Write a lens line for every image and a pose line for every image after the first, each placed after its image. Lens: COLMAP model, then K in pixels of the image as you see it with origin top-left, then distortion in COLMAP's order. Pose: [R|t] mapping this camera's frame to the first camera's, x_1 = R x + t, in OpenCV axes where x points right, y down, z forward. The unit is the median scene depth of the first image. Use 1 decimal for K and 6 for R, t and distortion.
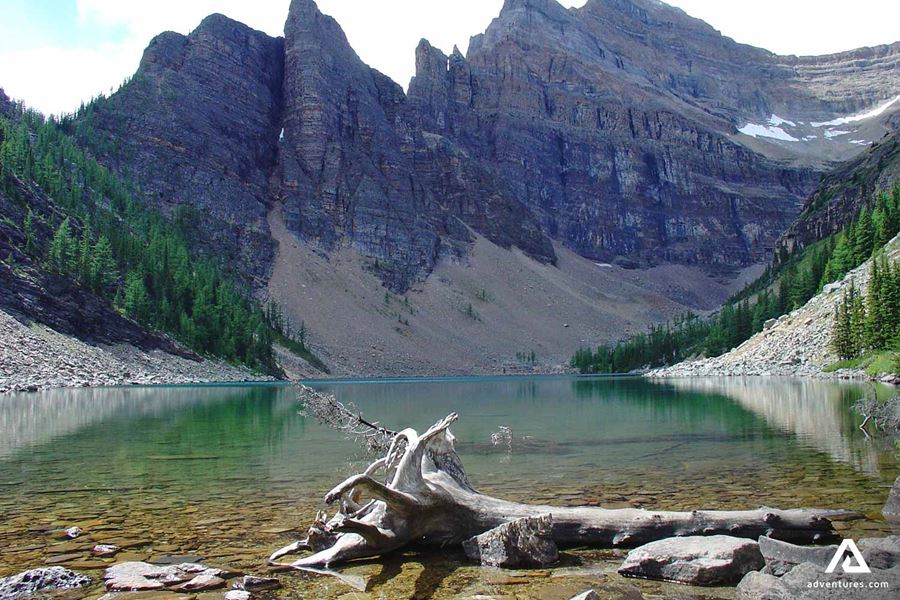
lens RADIAL K [[911.3, 0, 450.0], [0, 911.3, 300.0], [0, 0, 1]] dist [-0.008606, -0.005890]
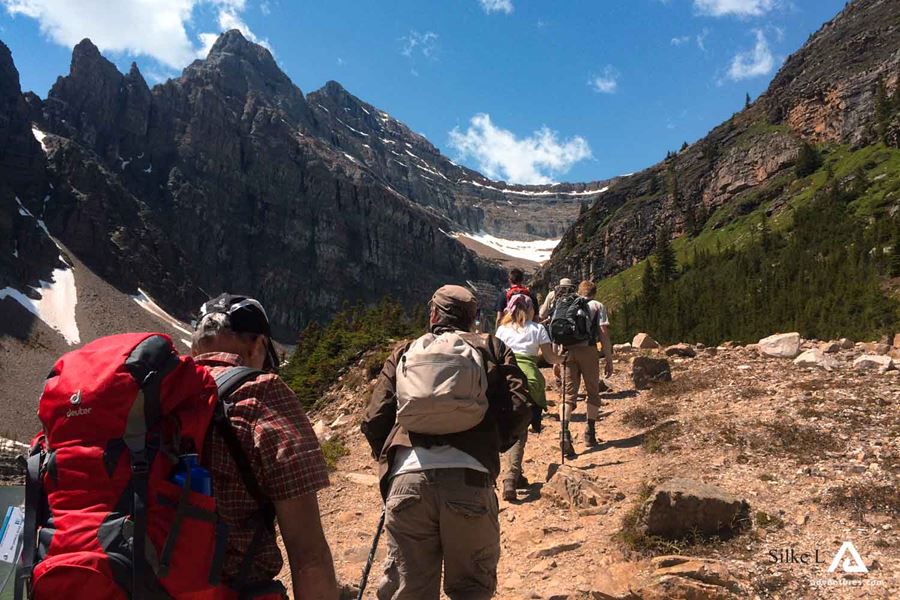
lens RADIAL K [[911.3, 0, 450.0], [0, 911.3, 300.0], [0, 0, 1]] dist [-0.008606, -0.005890]
pose [[0.944602, 0.114938, 0.307436, 0.044307], [-0.080073, 0.989077, -0.123752, 0.008074], [-0.318302, 0.092279, 0.943487, 0.151153]]
